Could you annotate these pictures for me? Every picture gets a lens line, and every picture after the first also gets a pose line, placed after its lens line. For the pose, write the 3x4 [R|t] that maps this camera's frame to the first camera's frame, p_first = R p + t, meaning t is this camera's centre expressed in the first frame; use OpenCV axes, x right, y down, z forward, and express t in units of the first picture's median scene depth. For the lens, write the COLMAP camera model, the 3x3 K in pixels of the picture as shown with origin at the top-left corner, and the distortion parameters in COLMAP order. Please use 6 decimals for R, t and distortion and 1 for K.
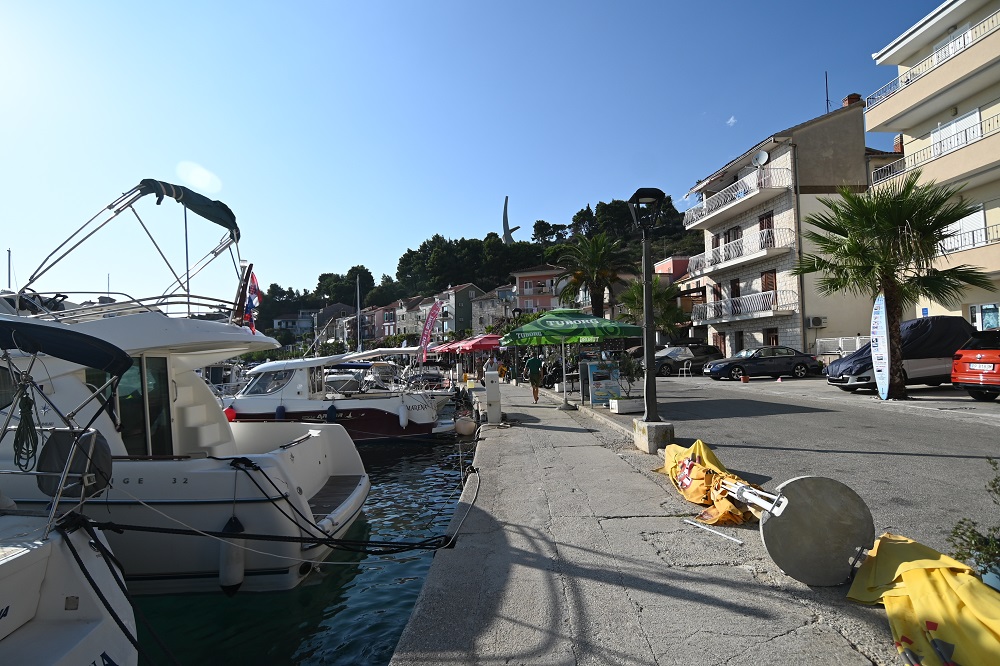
lens RADIAL K [[521.9, 0, 500.8], [0, 521.9, 334.9], [0, 0, 1]] dist [0.005015, -0.021993]
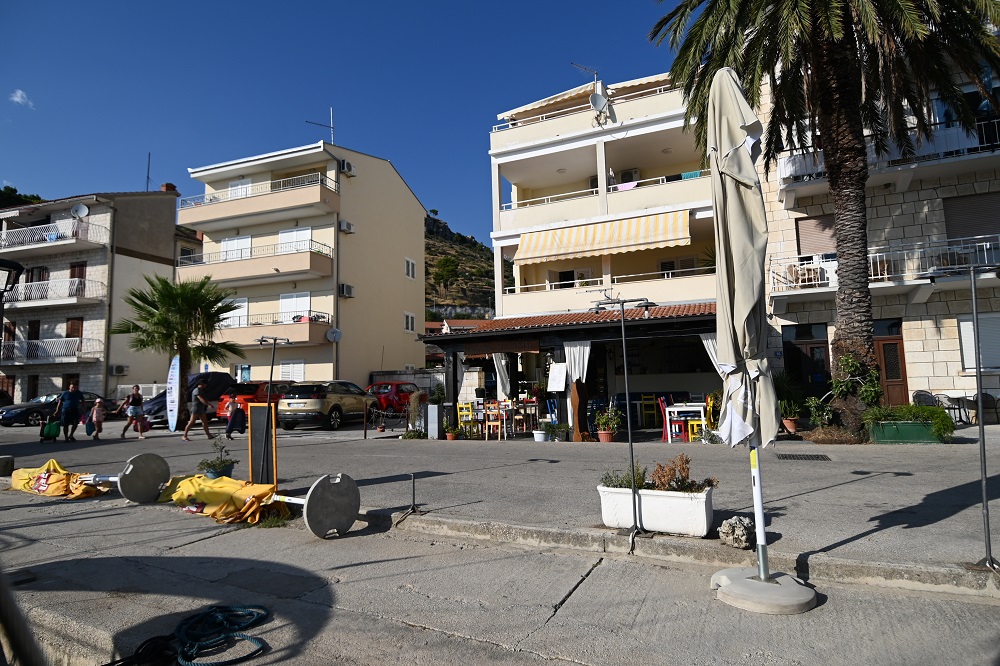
lens RADIAL K [[521.9, 0, 500.8], [0, 521.9, 334.9], [0, 0, 1]] dist [0.005015, -0.021993]
pose [[0.367963, 0.104335, 0.923968, -0.127120], [-0.024960, 0.994435, -0.102352, -0.005687], [-0.929505, 0.014600, 0.368519, -0.166431]]
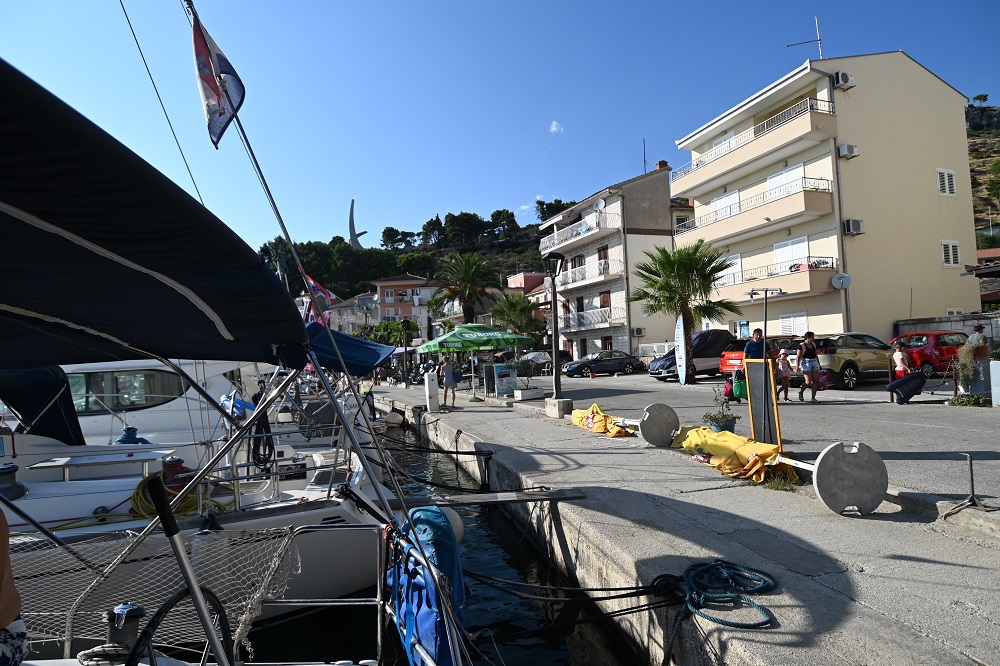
lens RADIAL K [[523.1, 0, 508.9], [0, 523.1, 336.3], [0, 0, 1]] dist [0.018286, -0.025290]
pose [[0.951212, -0.004109, 0.308512, -0.115676], [0.006786, 0.999948, -0.007605, -0.005218], [-0.308465, 0.009328, 0.951190, -0.159529]]
